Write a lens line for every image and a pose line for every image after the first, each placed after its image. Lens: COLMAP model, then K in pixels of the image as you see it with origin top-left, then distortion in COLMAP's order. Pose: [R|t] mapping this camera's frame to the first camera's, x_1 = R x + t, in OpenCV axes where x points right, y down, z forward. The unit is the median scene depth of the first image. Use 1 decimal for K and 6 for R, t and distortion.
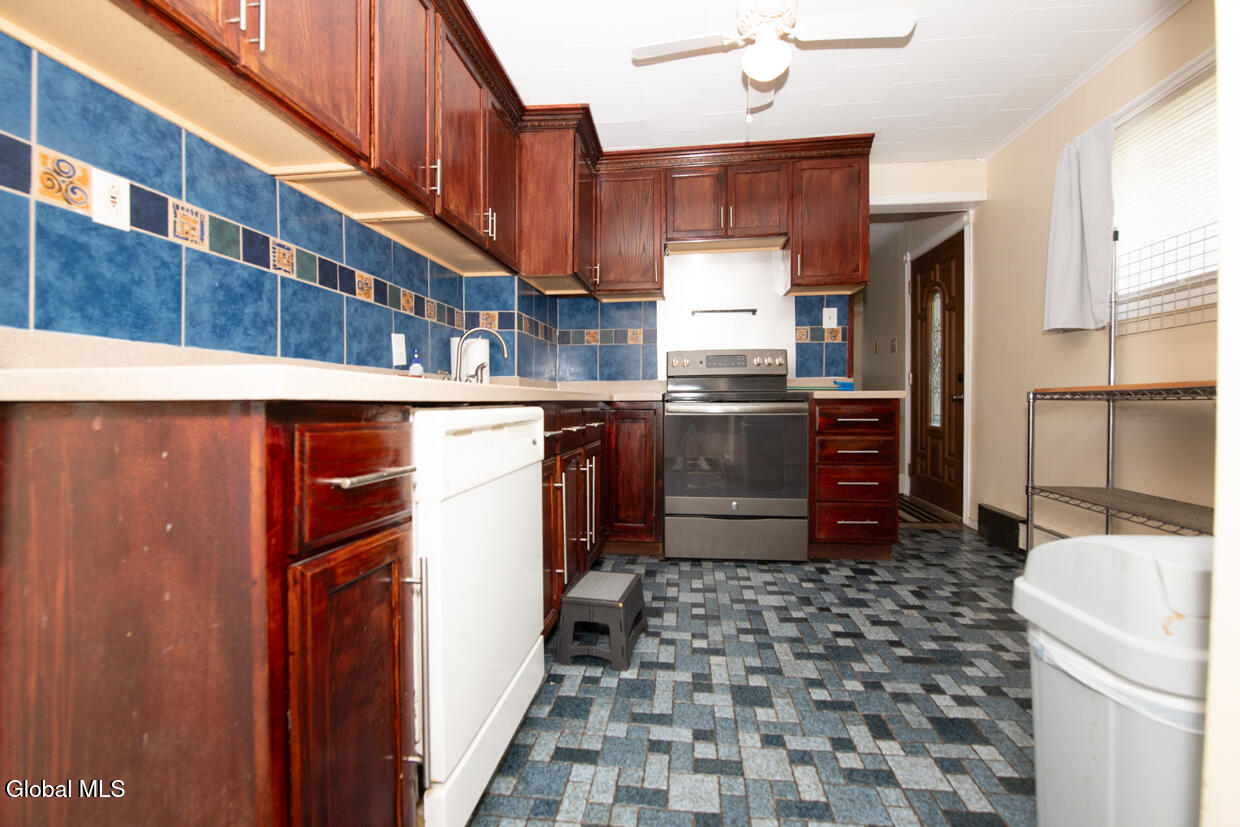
lens RADIAL K [[509.5, 0, 629.0], [0, 509.5, 409.8], [0, 0, 1]] dist [-0.020245, -0.000380]
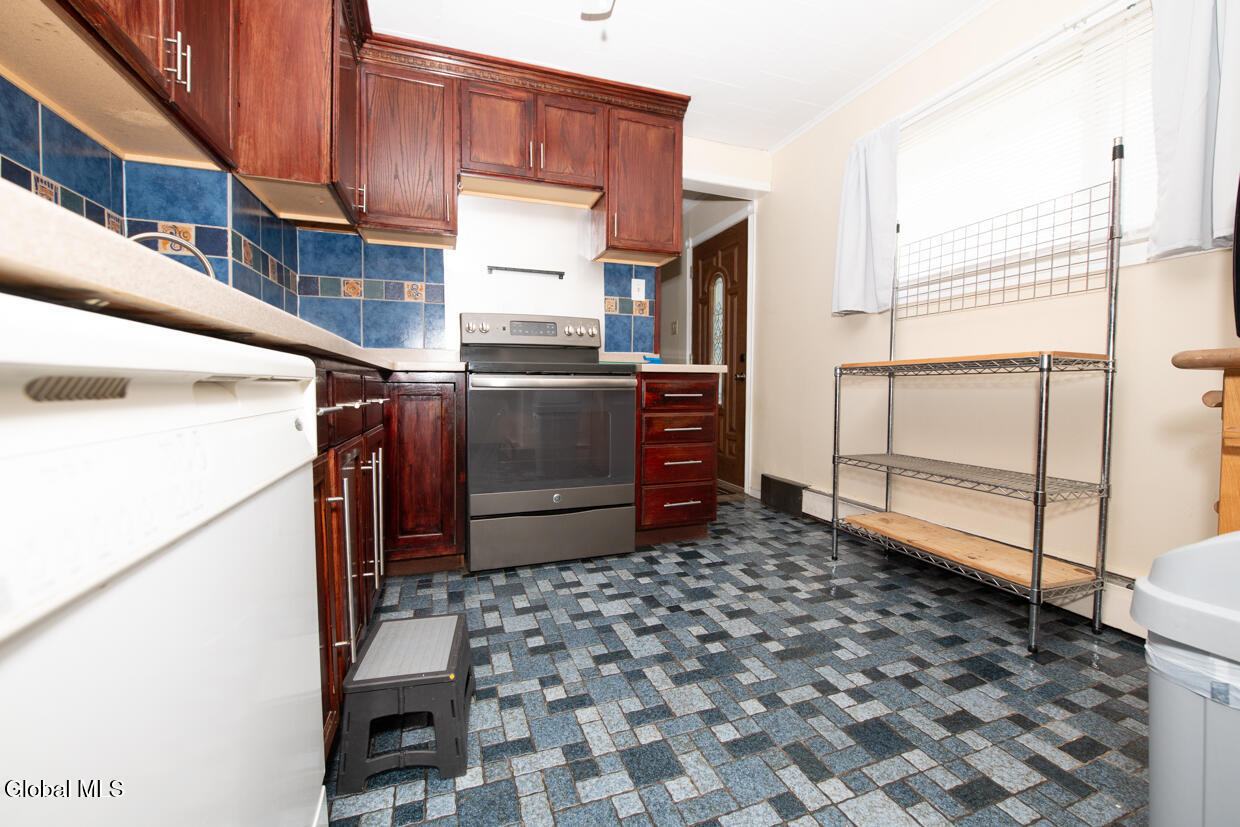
lens RADIAL K [[500.4, 0, 624.8], [0, 500.4, 407.9], [0, 0, 1]] dist [-0.018285, -0.000821]
pose [[0.892098, -0.013375, 0.451644, -0.081101], [0.001177, 0.999627, 0.027278, 0.022520], [-0.451840, -0.023803, 0.891781, 0.282760]]
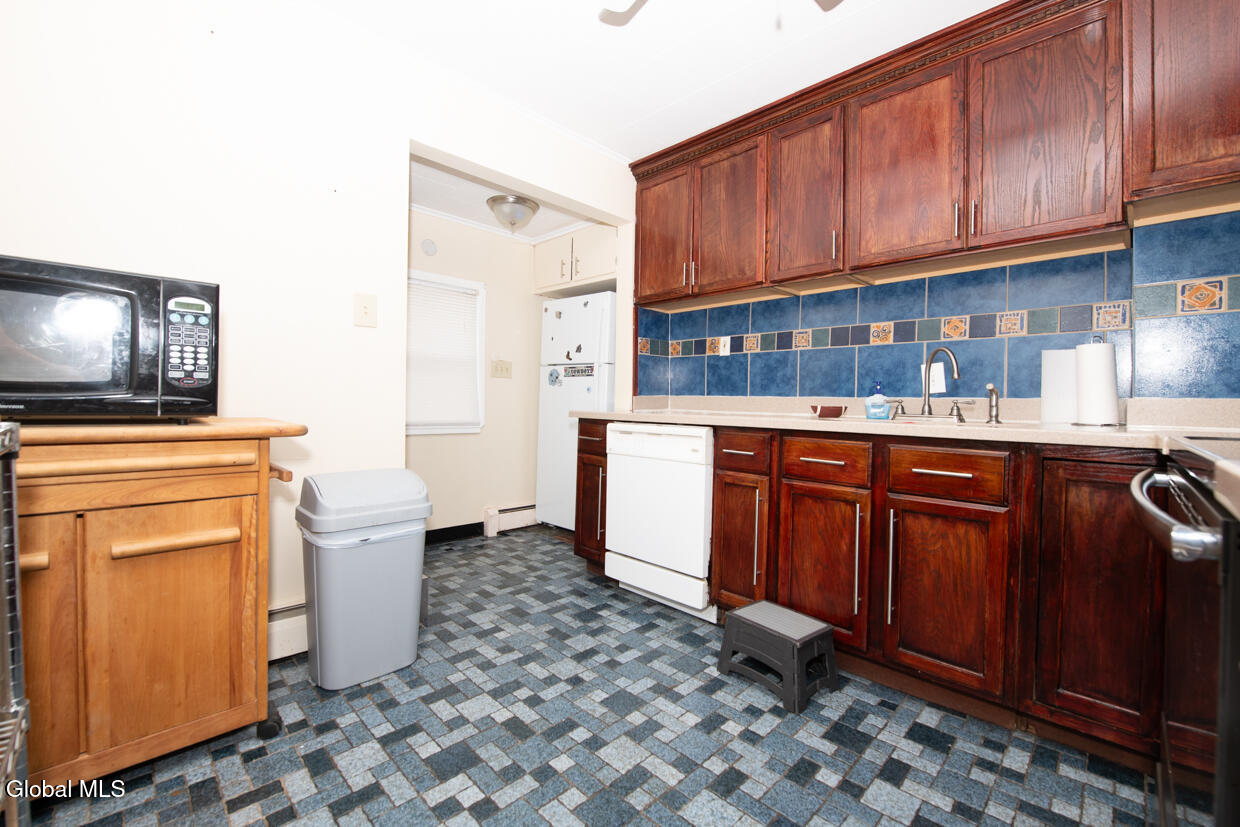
lens RADIAL K [[500.4, 0, 624.8], [0, 500.4, 407.9], [0, 0, 1]] dist [-0.018285, -0.000821]
pose [[-0.607323, -0.000788, -0.794454, 0.794405], [-0.030425, 0.999289, 0.022268, -0.064791], [0.793872, 0.037695, -0.606915, 1.188483]]
